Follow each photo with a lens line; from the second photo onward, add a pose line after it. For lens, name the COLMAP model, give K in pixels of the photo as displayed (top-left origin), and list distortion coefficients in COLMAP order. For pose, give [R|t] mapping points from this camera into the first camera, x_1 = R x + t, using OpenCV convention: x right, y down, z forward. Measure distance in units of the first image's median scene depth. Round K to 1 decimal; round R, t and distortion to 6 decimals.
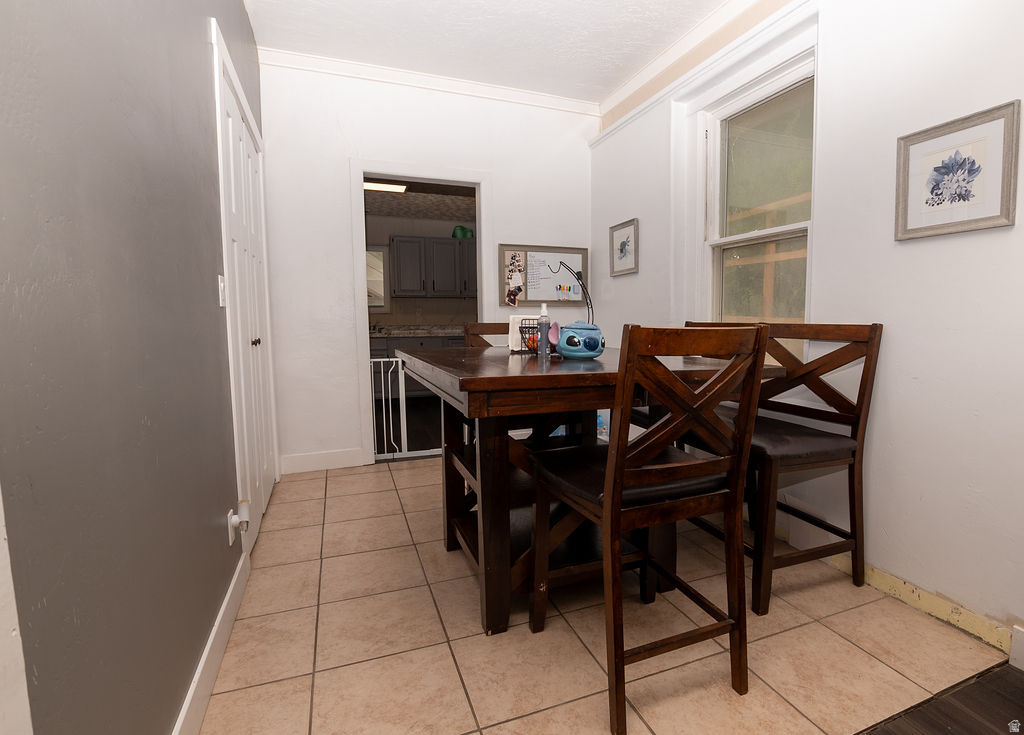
lens RADIAL K [[527.3, 0, 511.8], [0, 527.3, 376.7], [0, 0, 1]] dist [-0.042449, 0.009689]
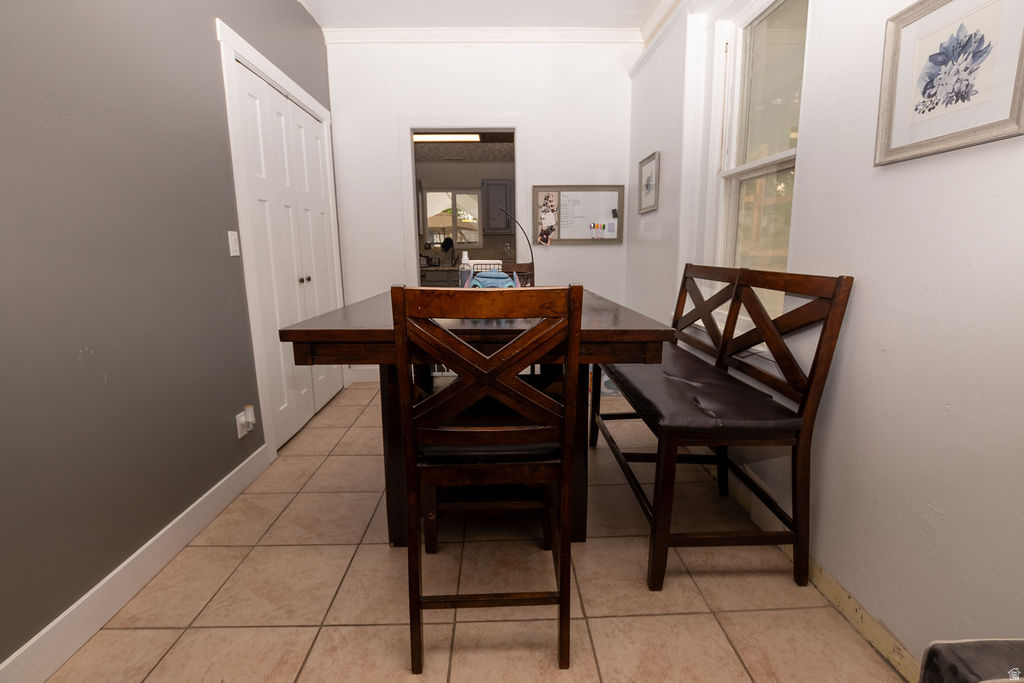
lens RADIAL K [[456.8, 0, 512.0], [0, 456.8, 341.5], [0, 0, 1]] dist [-0.041528, 0.010135]
pose [[0.935510, 0.064231, -0.347411, 0.449646], [-0.029999, 0.994225, 0.103035, -0.055732], [0.352023, -0.085968, 0.932035, 0.175909]]
